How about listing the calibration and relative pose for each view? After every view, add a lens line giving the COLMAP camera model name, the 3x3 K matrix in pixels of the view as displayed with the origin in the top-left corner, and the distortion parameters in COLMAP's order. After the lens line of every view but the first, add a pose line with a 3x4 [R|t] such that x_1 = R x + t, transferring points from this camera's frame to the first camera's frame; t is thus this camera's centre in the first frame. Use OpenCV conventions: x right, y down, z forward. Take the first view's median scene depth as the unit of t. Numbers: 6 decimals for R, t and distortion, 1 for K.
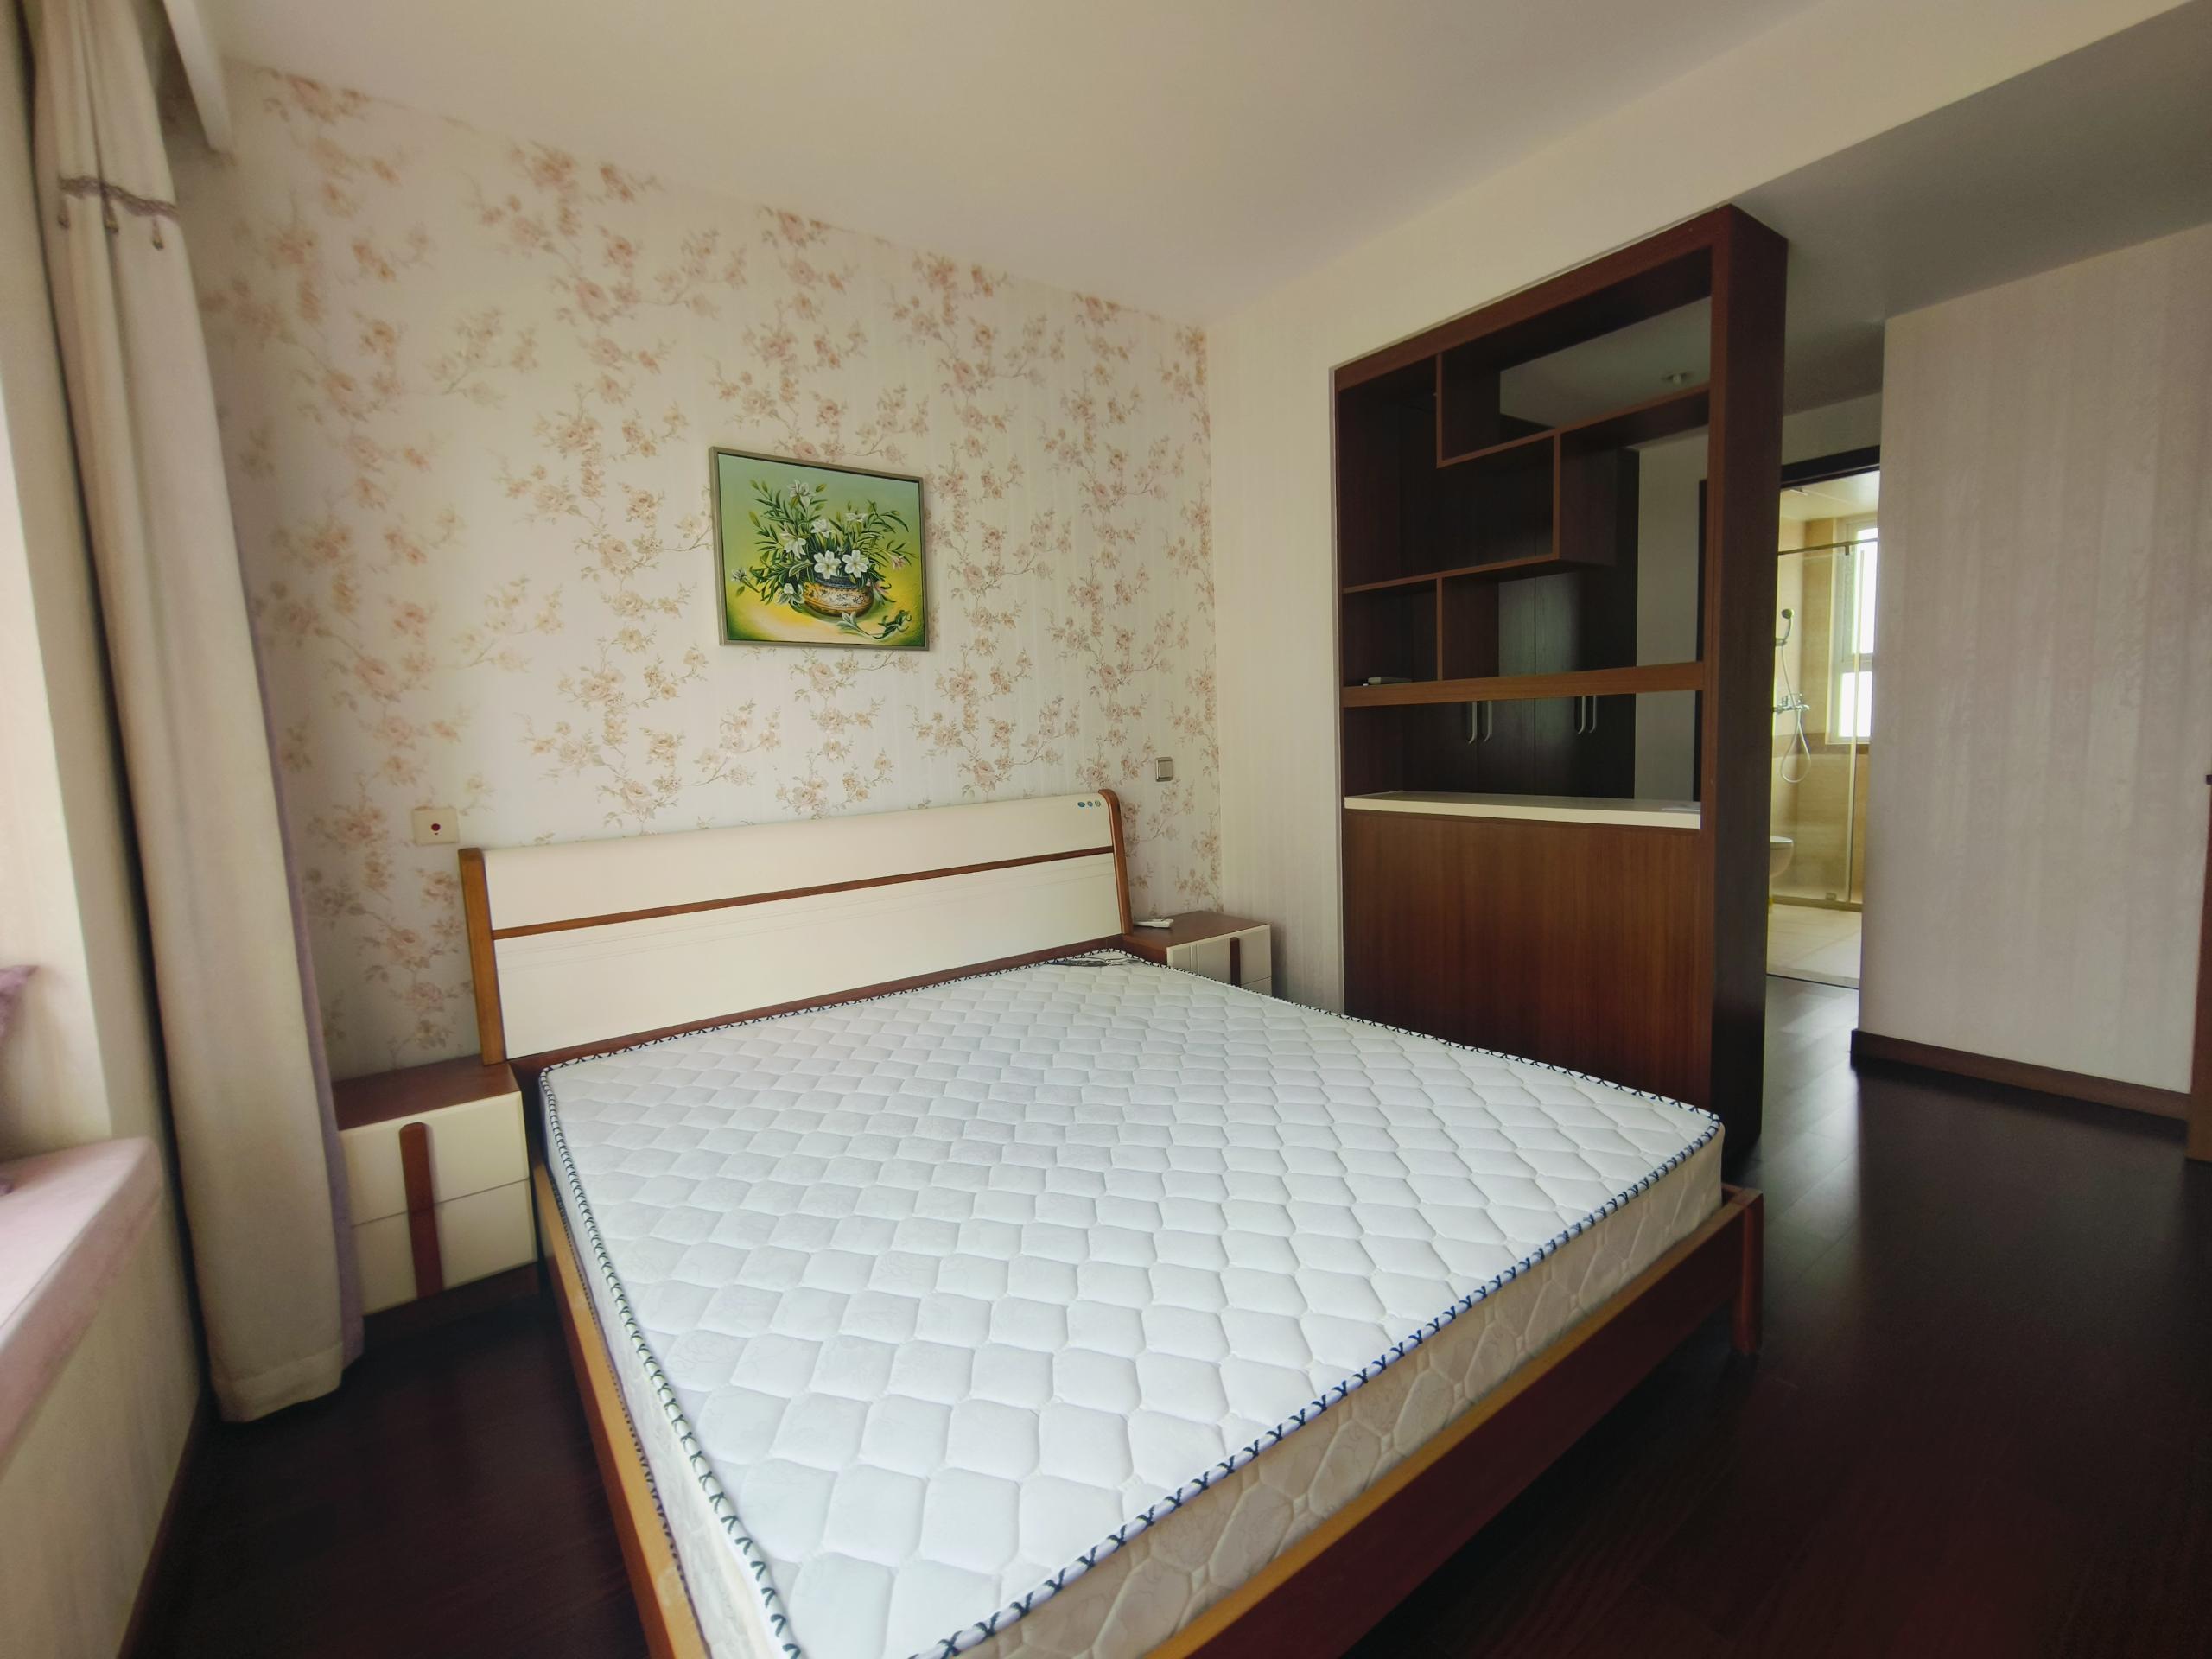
lens RADIAL K [[1015.3, 0, 1110.2], [0, 1015.3, 820.3], [0, 0, 1]] dist [0.018594, -0.000080]
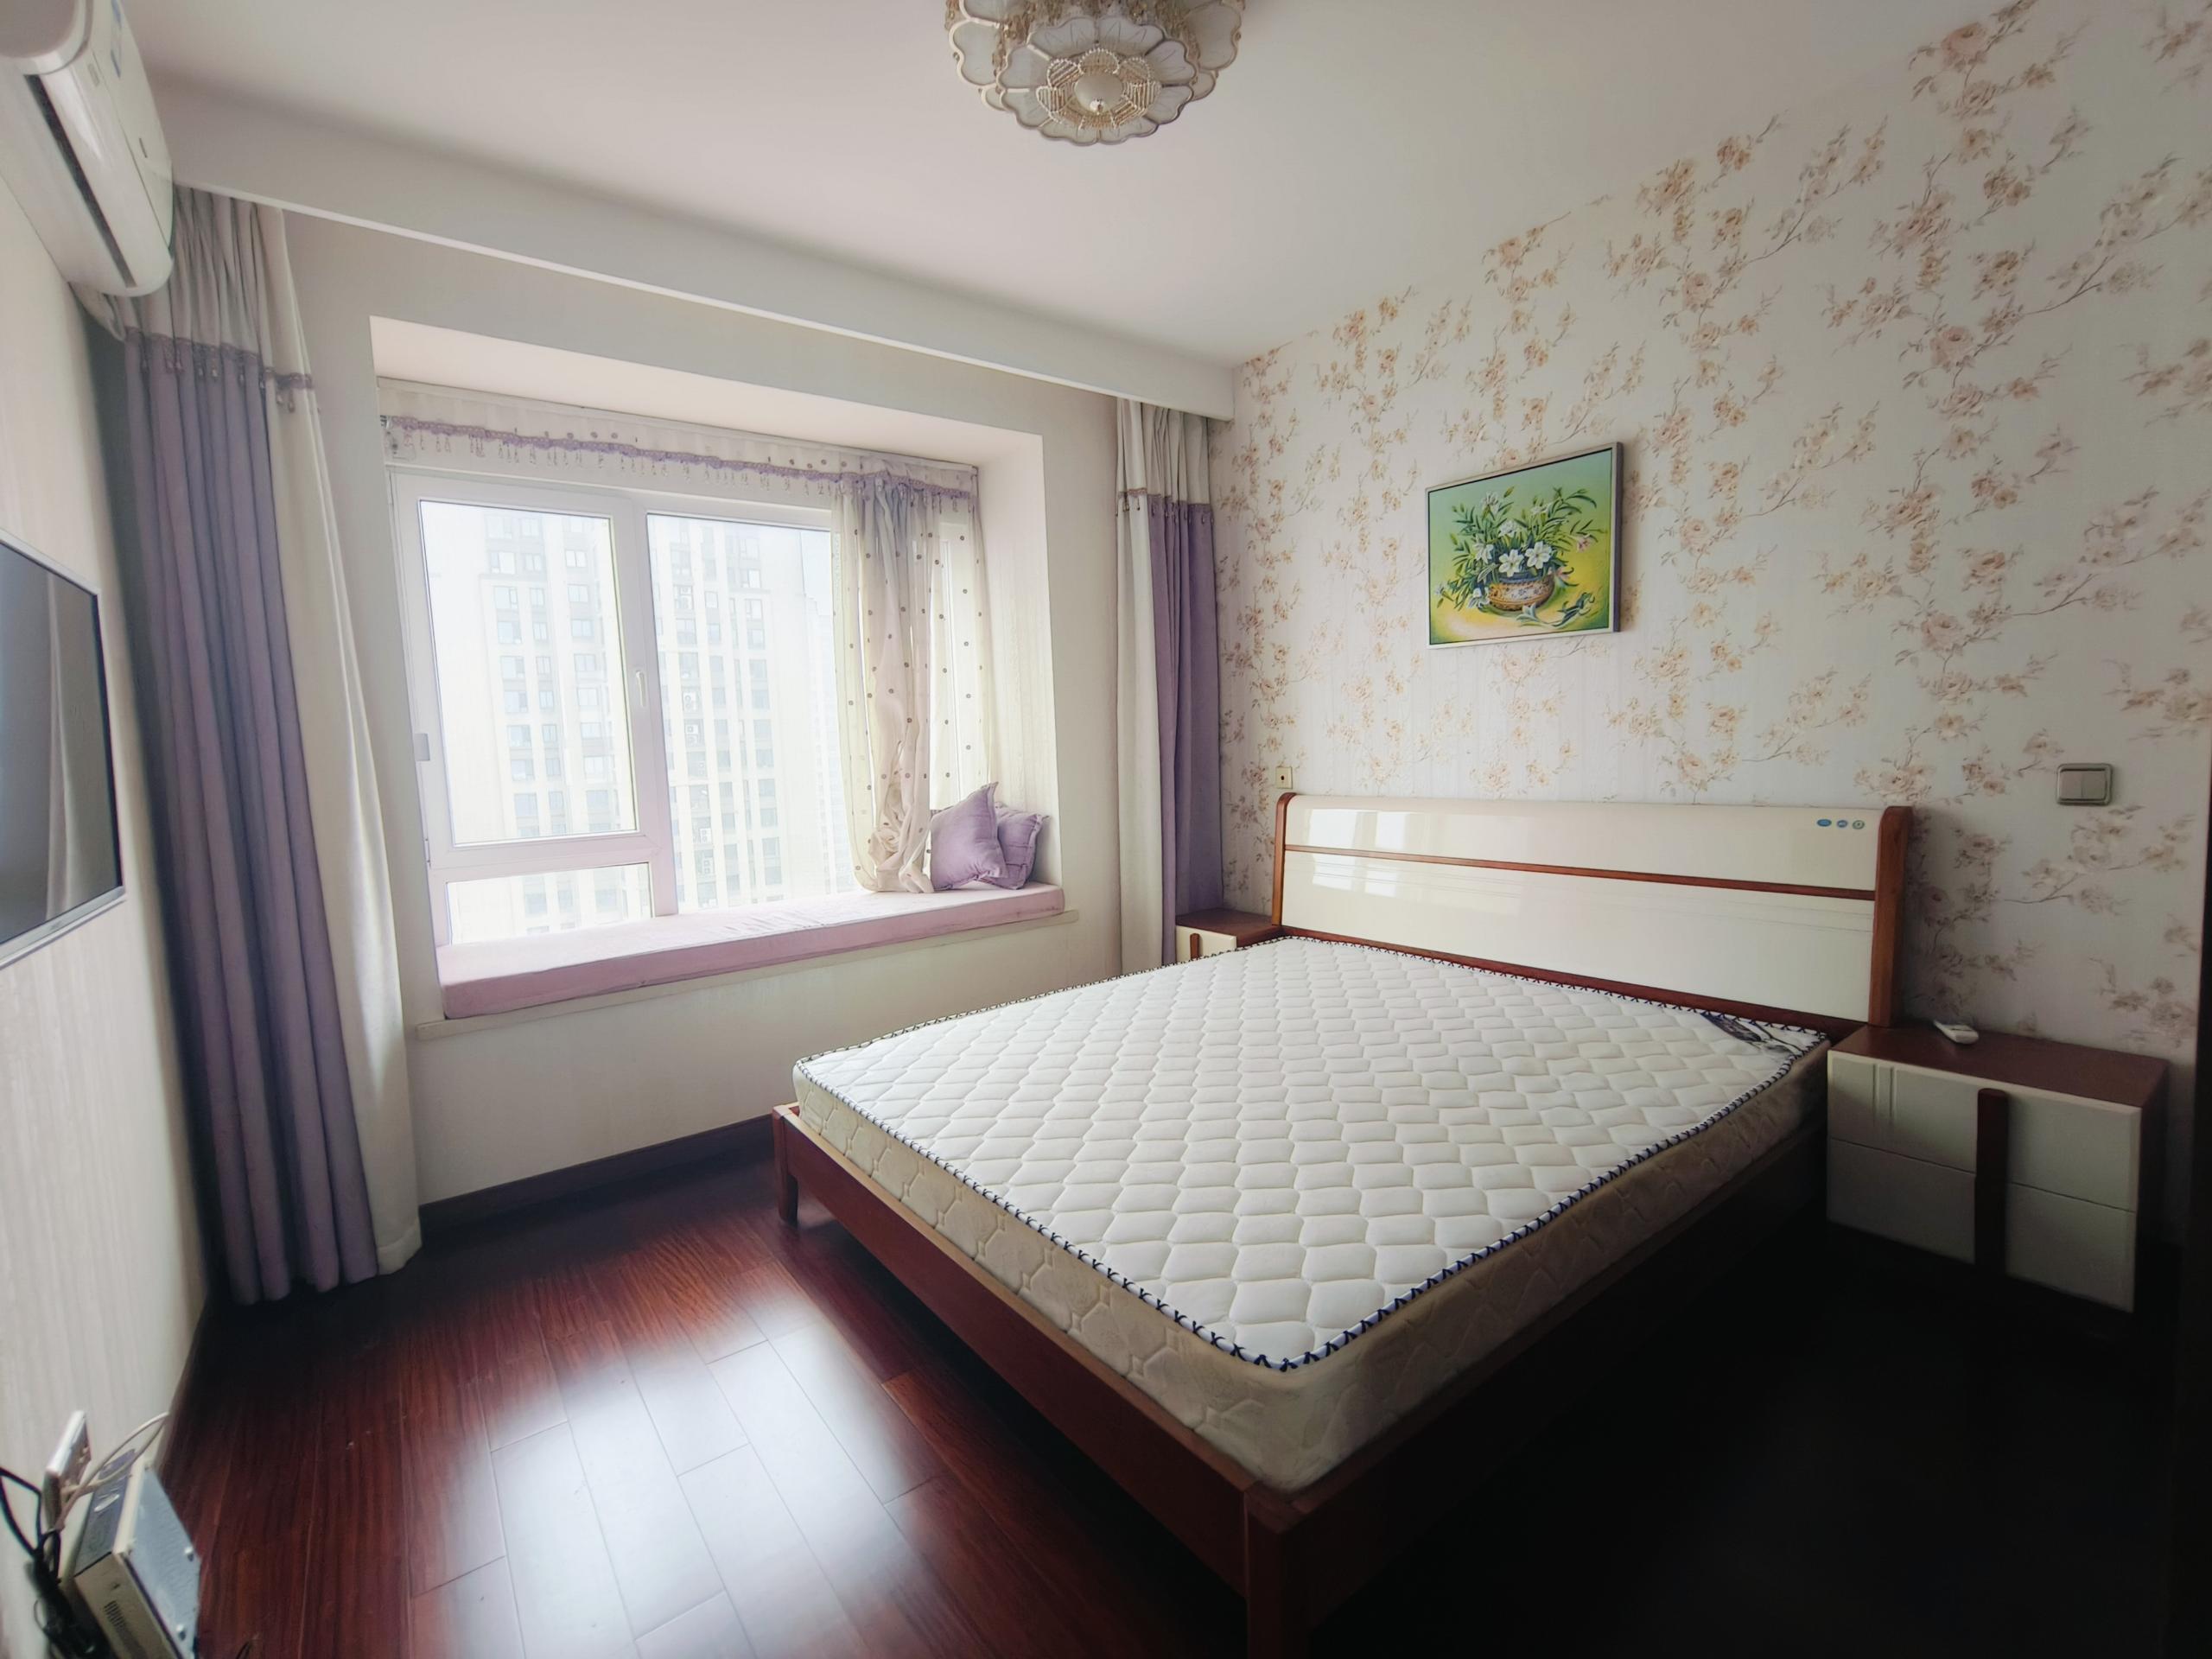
lens RADIAL K [[965.7, 0, 1106.0], [0, 965.7, 829.5], [0, 0, 1]] dist [0.000724, 0.000365]
pose [[-0.008518, 0.133402, -0.991025, 0.750446], [-0.056657, 0.989405, 0.133671, -0.084583], [0.998357, 0.057287, -0.000869, 0.581438]]
